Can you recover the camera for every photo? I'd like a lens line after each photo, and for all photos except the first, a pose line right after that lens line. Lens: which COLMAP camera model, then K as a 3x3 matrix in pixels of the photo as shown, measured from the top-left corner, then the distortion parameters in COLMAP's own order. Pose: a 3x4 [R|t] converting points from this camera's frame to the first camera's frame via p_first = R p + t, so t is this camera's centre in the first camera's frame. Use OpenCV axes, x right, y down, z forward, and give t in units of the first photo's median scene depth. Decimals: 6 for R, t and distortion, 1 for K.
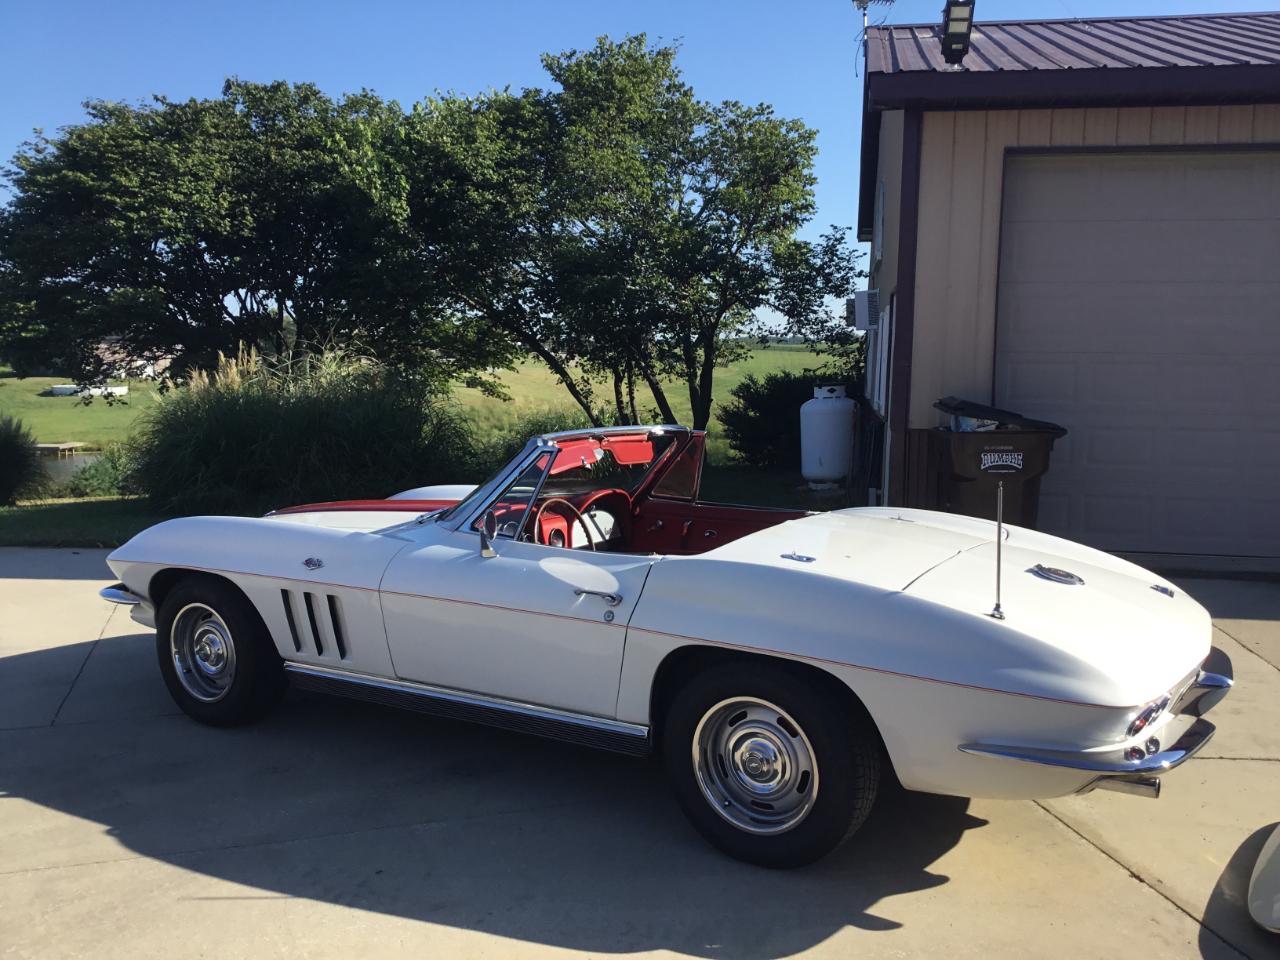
lens RADIAL K [[1184.1, 0, 640.0], [0, 1184.1, 480.0], [0, 0, 1]] dist [0.108510, -0.170244]
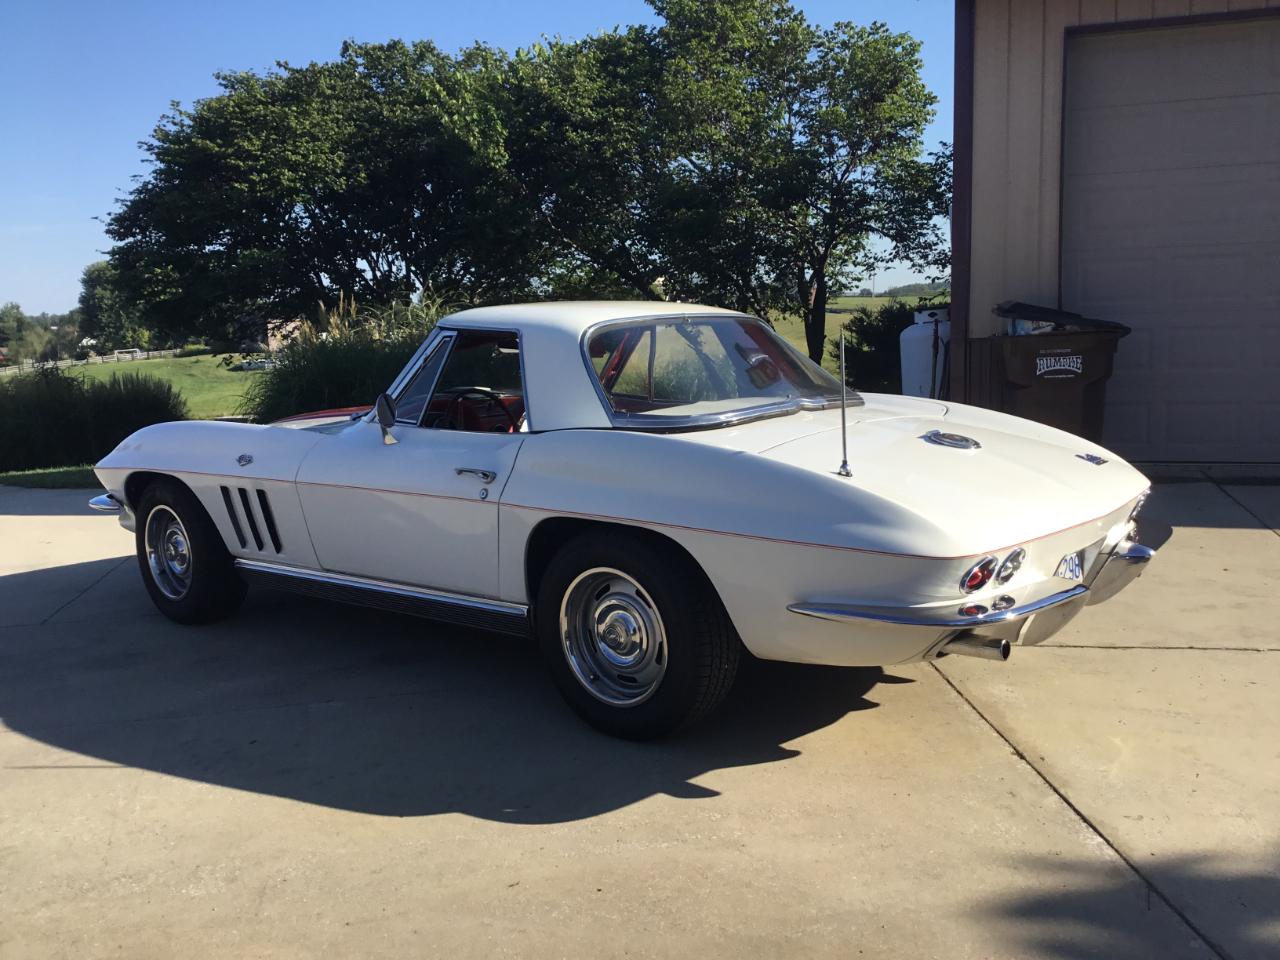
lens RADIAL K [[1188.1, 0, 640.0], [0, 1188.1, 480.0], [0, 0, 1]] dist [0.126473, -0.238534]
pose [[0.988349, -0.021549, -0.150674, 0.061130], [0.026405, 0.999192, 0.030306, 0.018744], [0.149899, -0.033932, 0.988119, 0.010248]]
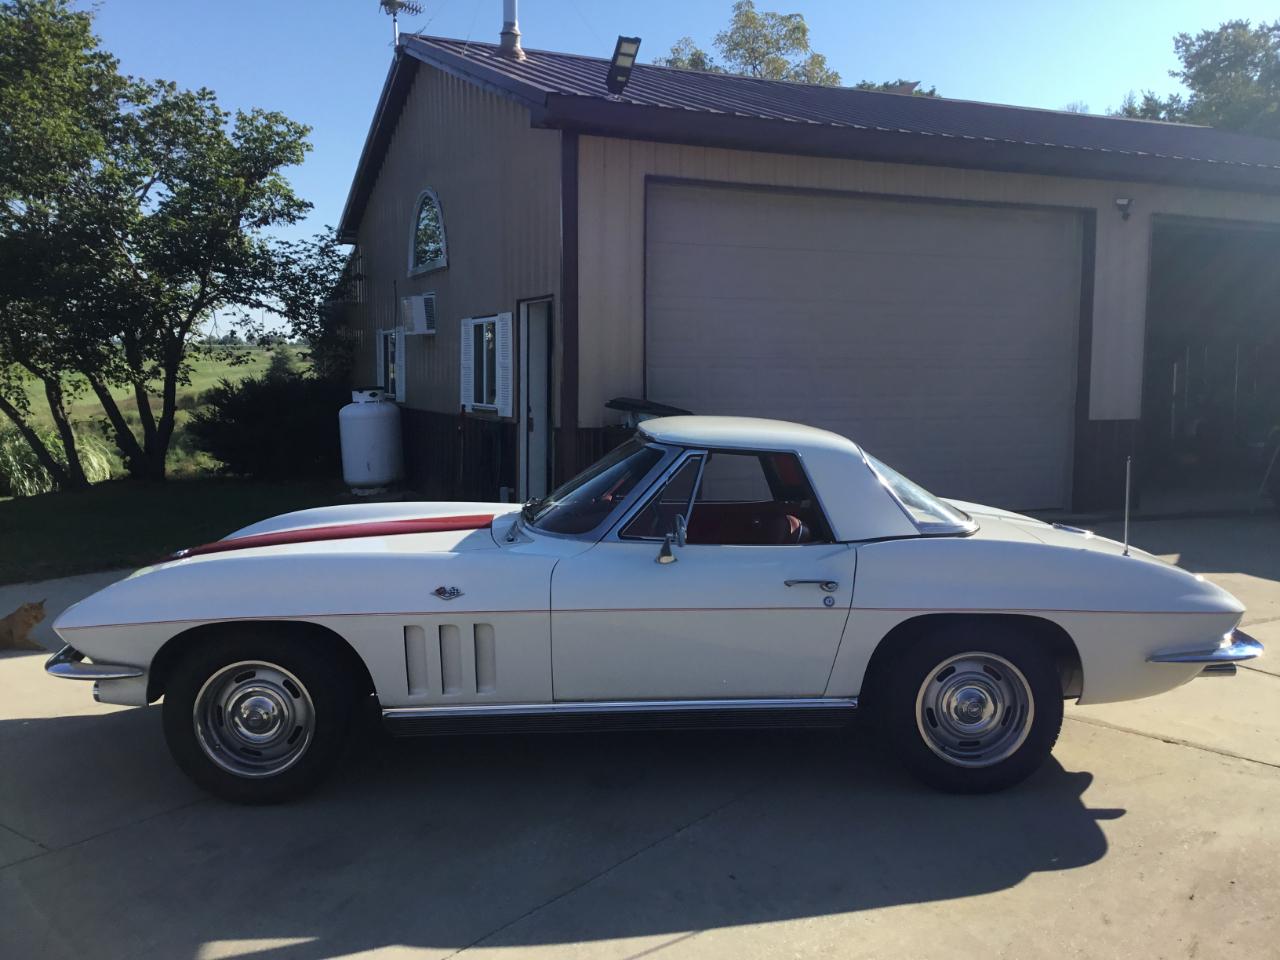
lens RADIAL K [[1184.1, 0, 640.0], [0, 1184.1, 480.0], [0, 0, 1]] dist [0.108510, -0.170244]
pose [[0.823104, -0.061479, 0.564554, -0.188768], [0.062584, 0.997888, 0.017423, -0.006280], [-0.564432, 0.020991, 0.825212, 0.048043]]
